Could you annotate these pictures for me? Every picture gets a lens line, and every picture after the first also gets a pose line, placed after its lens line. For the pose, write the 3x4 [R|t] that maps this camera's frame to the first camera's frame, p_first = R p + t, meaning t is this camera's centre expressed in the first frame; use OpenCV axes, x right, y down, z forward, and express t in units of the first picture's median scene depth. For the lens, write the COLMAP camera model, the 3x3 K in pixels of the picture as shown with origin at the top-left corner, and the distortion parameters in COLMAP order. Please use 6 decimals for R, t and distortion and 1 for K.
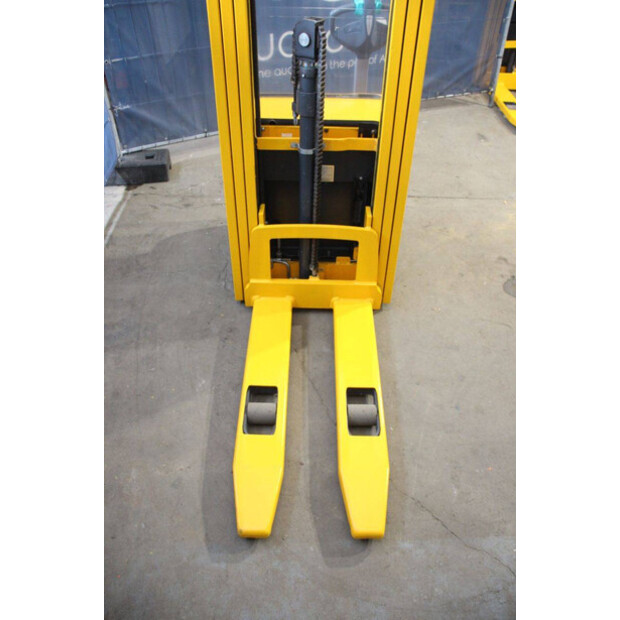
lens RADIAL K [[510.8, 0, 310.0], [0, 510.8, 310.0], [0, 0, 1]] dist [-0.208005, 0.199476]
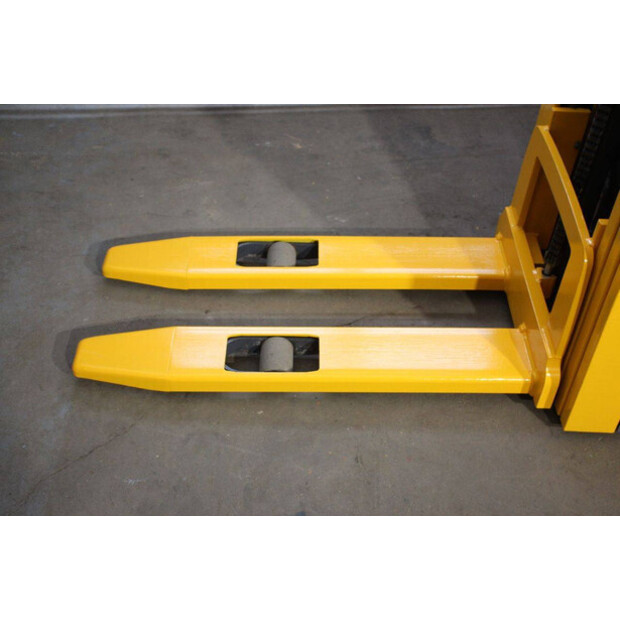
lens RADIAL K [[818.5, 0, 310.0], [0, 818.5, 310.0], [0, 0, 1]] dist [0.015257, 0.023191]
pose [[0.002110, 0.664233, -0.747522, 0.788986], [-0.687915, 0.543510, 0.481010, -0.337303], [0.725788, 0.513217, 0.458083, 0.501223]]
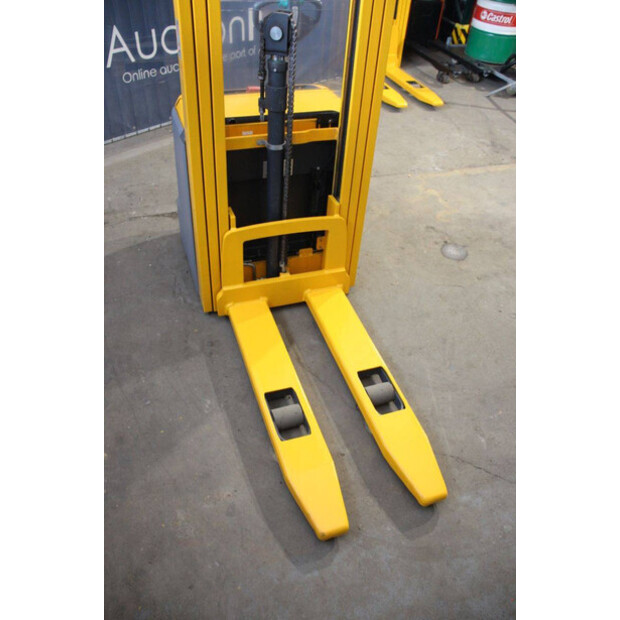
lens RADIAL K [[520.6, 0, 310.0], [0, 520.6, 310.0], [0, 0, 1]] dist [-0.205673, 0.206948]
pose [[0.938065, -0.194113, 0.286974, -0.284253], [0.191677, 0.980766, 0.036847, -0.025778], [-0.288607, 0.020441, 0.957230, 0.026165]]
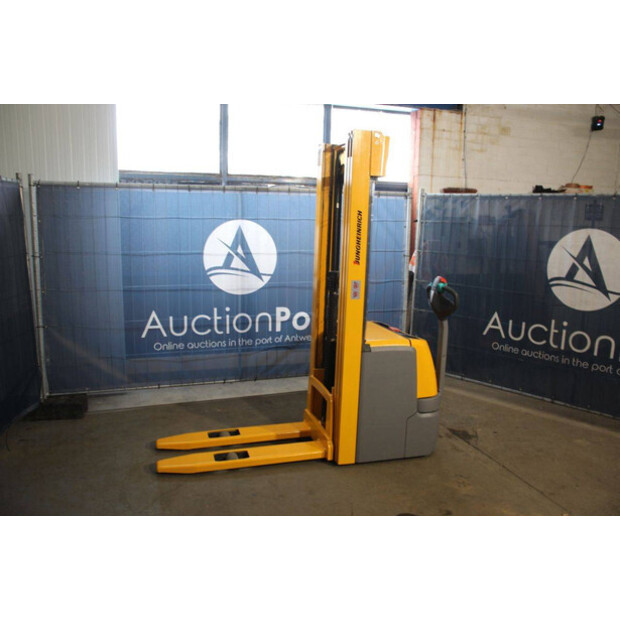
lens RADIAL K [[544.0, 0, 328.2], [0, 544.0, 309.2], [0, 0, 1]] dist [-0.146978, 0.010359]
pose [[0.313709, 0.150356, -0.937539, 1.728391], [-0.657748, 0.746522, -0.100366, -0.195115], [0.684803, 0.648150, 0.333087, 0.277014]]
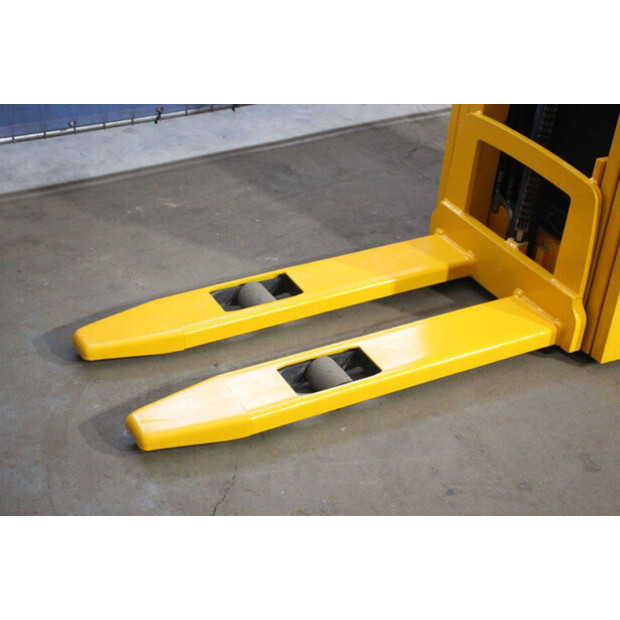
lens RADIAL K [[1083.4, 0, 310.0], [0, 1083.4, 310.0], [0, 0, 1]] dist [0.200243, 0.075032]
pose [[0.484840, 0.470308, -0.737388, 0.972832], [-0.626382, 0.775135, 0.082531, 0.044850], [0.610390, 0.421872, 0.670409, 0.061782]]
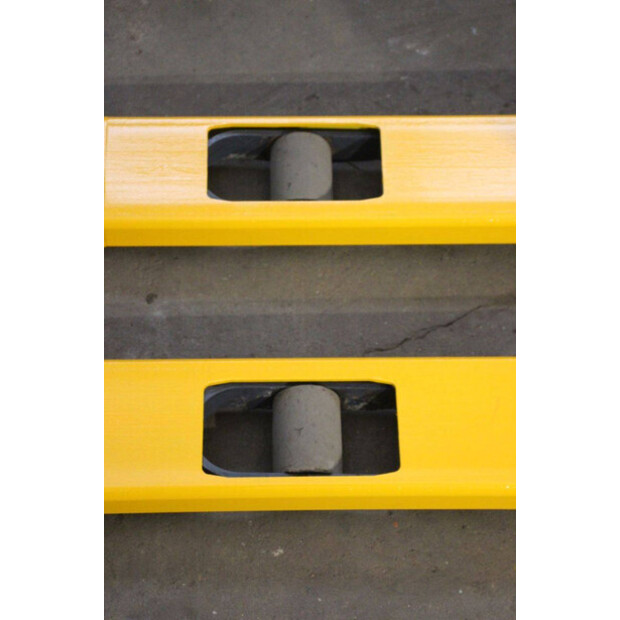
lens RADIAL K [[1465.6, 0, 310.5], [0, 1465.6, 309.5], [0, 0, 1]] dist [0.417887, 0.000812]
pose [[0.028368, 0.837058, -0.546378, 0.499733], [-0.701297, 0.406167, 0.585842, -0.334680], [0.712305, 0.366554, 0.598549, 0.417428]]
